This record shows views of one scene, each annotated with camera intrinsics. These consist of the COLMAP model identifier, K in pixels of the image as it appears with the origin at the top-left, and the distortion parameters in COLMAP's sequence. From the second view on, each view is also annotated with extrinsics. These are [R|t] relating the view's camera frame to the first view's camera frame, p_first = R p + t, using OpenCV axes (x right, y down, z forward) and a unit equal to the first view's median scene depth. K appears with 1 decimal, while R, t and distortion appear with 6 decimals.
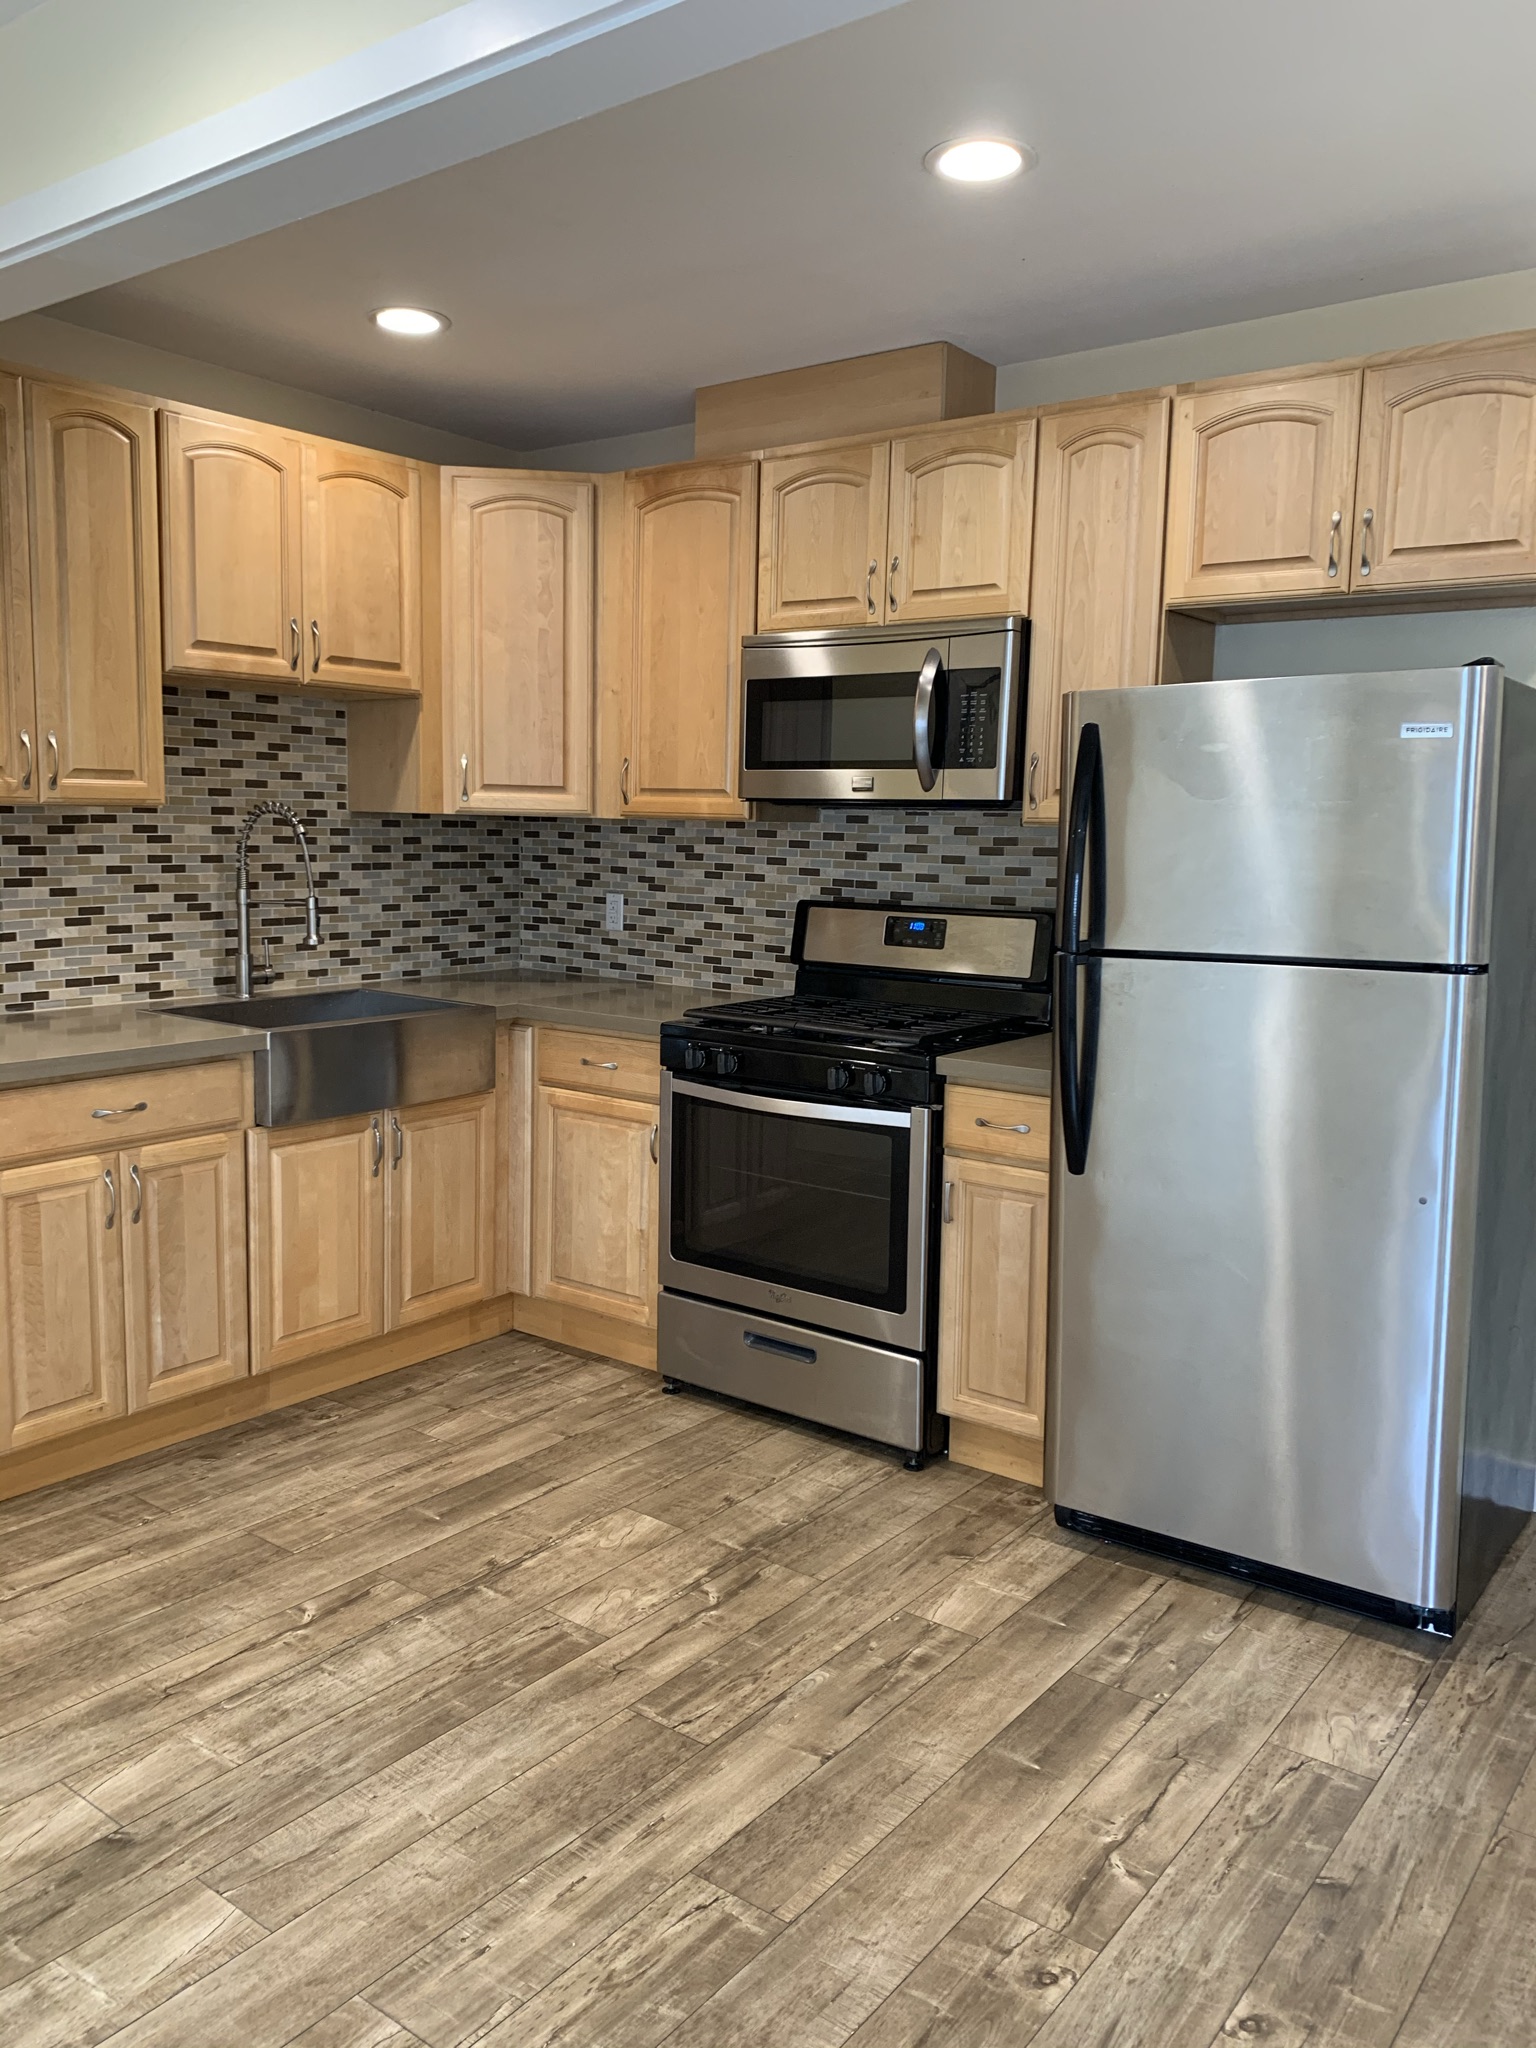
lens RADIAL K [[1542.7, 0, 779.9], [0, 1542.7, 1040.4], [0, 0, 1]] dist [0.043977, 0.008848]
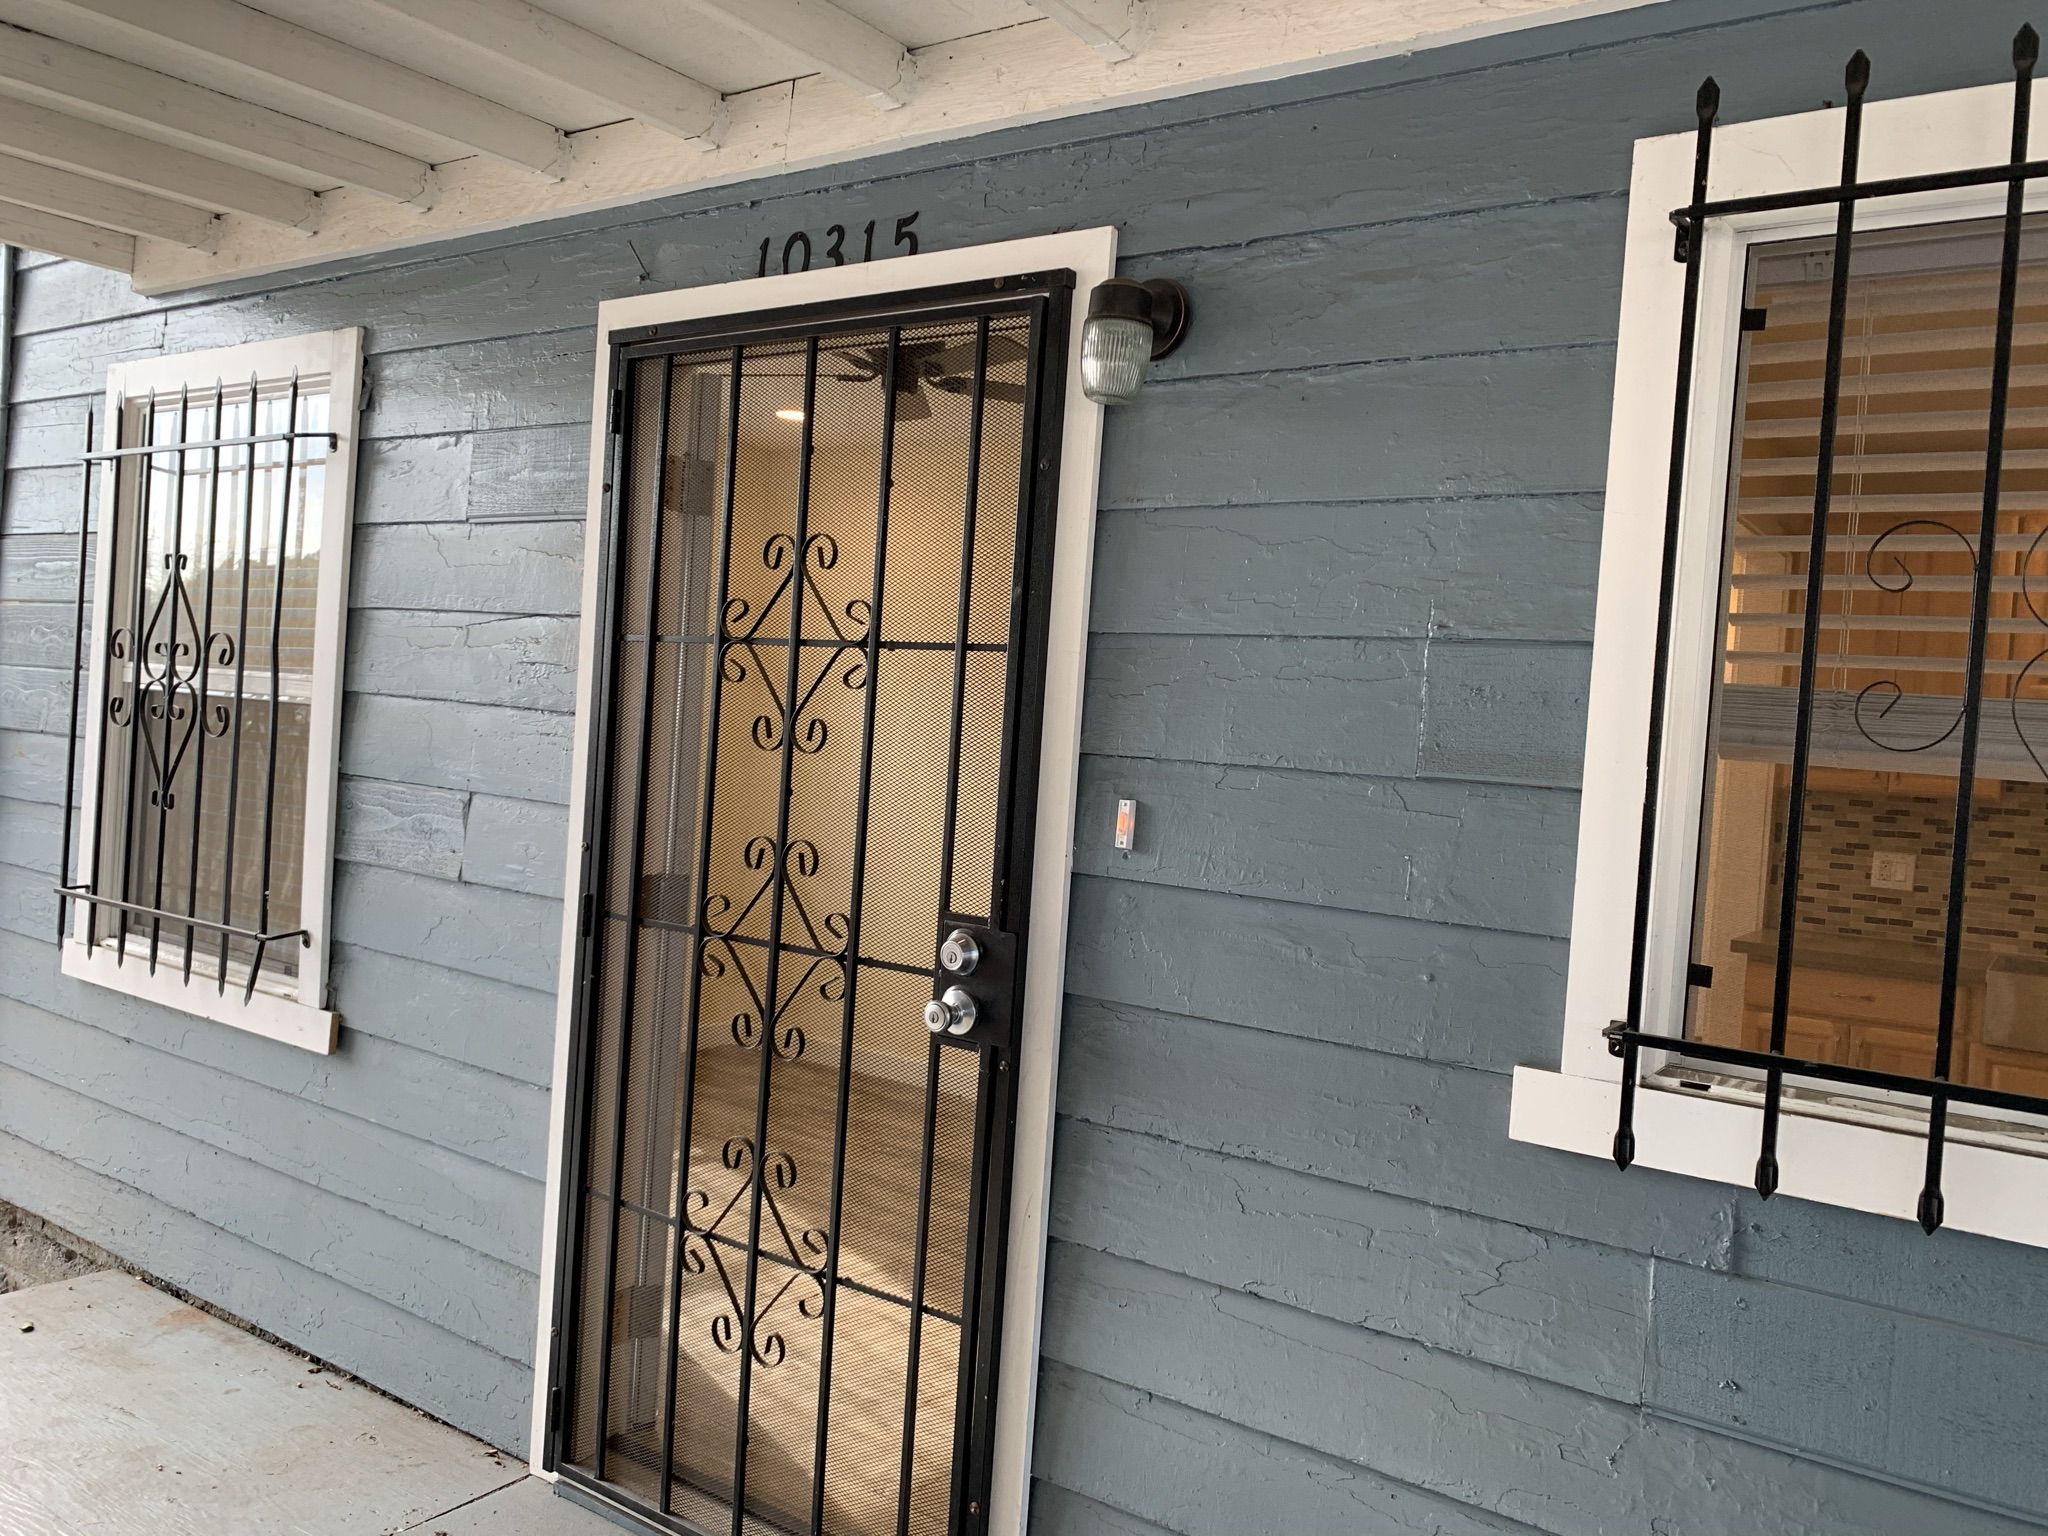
lens RADIAL K [[1542.7, 0, 1022.6], [0, 1542.7, 771.5], [0, 0, 1]] dist [0.043977, 0.008848]
pose [[0.053432, 0.010479, -0.998517, 1.268019], [-0.207349, 0.978267, -0.000829, 0.000810], [0.976807, 0.207085, 0.054443, 0.134814]]
